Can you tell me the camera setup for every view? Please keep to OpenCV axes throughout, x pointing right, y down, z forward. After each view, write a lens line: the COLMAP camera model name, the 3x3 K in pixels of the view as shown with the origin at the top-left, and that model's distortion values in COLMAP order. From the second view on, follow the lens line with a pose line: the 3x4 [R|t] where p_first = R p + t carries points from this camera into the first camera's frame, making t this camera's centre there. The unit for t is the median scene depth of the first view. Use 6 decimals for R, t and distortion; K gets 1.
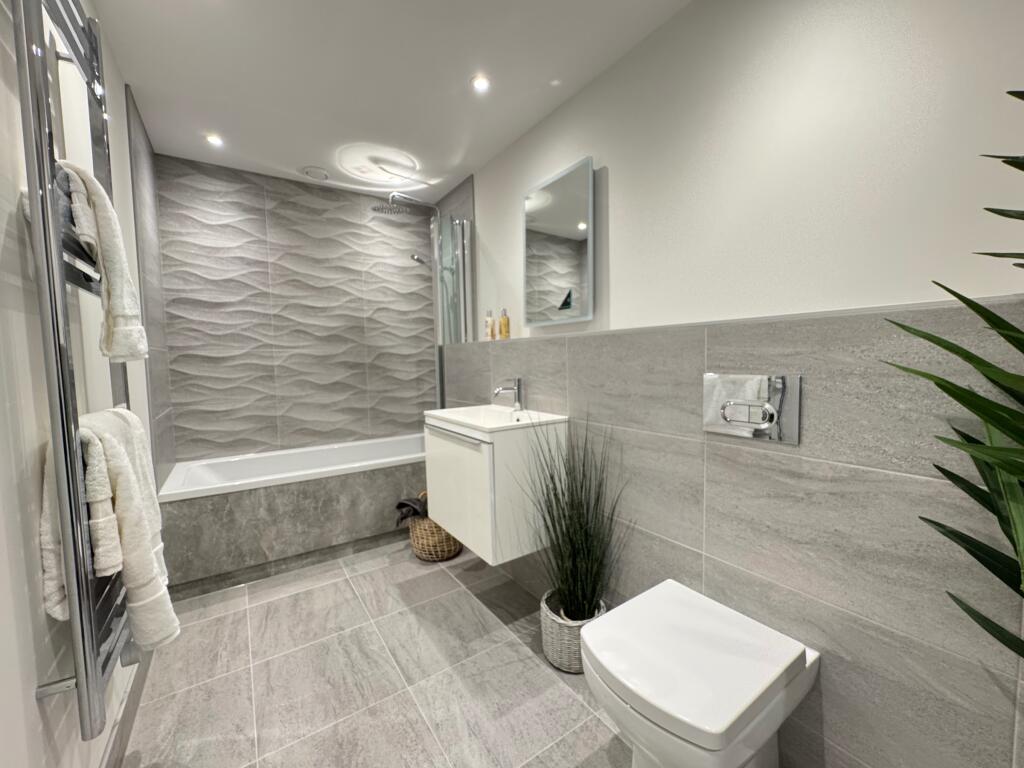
lens RADIAL K [[400.0, 0, 513.0], [0, 400.0, 385.8], [0, 0, 1]] dist [-0.004479, 0.000522]
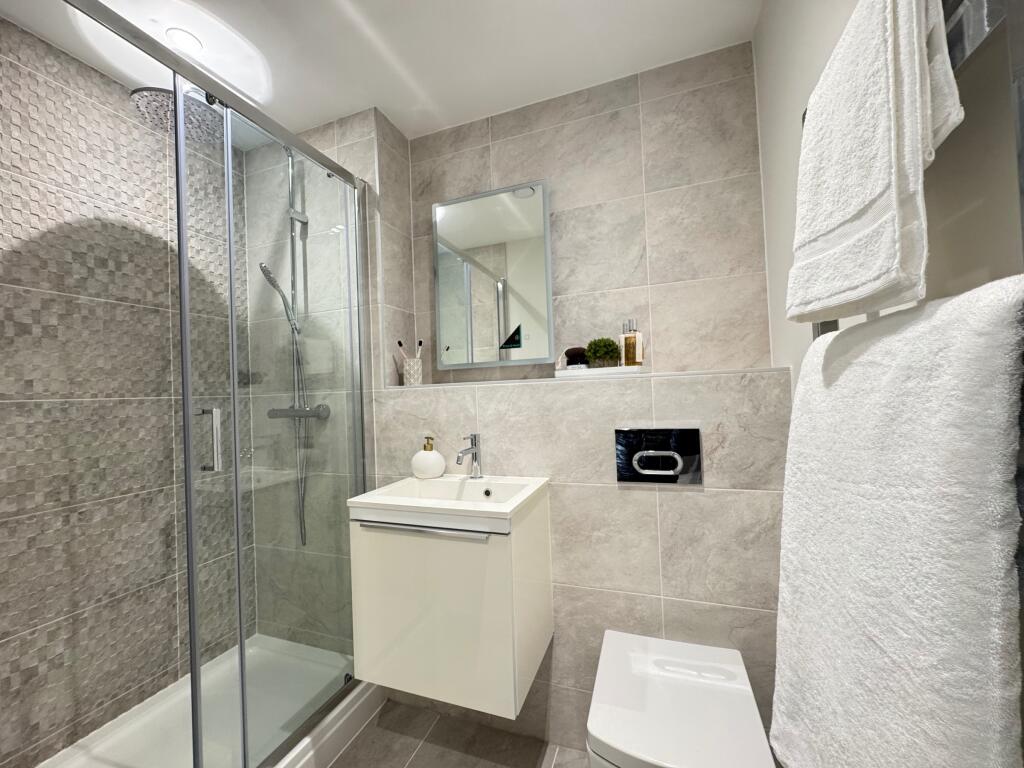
lens RADIAL K [[400.0, 0, 512.6], [0, 400.0, 387.0], [0, 0, 1]] dist [-0.004479, 0.000522]
pose [[0.817719, -0.019114, 0.575301, -0.364219], [0.068615, 0.995559, -0.064450, -0.054629], [-0.571514, 0.092177, 0.815399, 0.322571]]
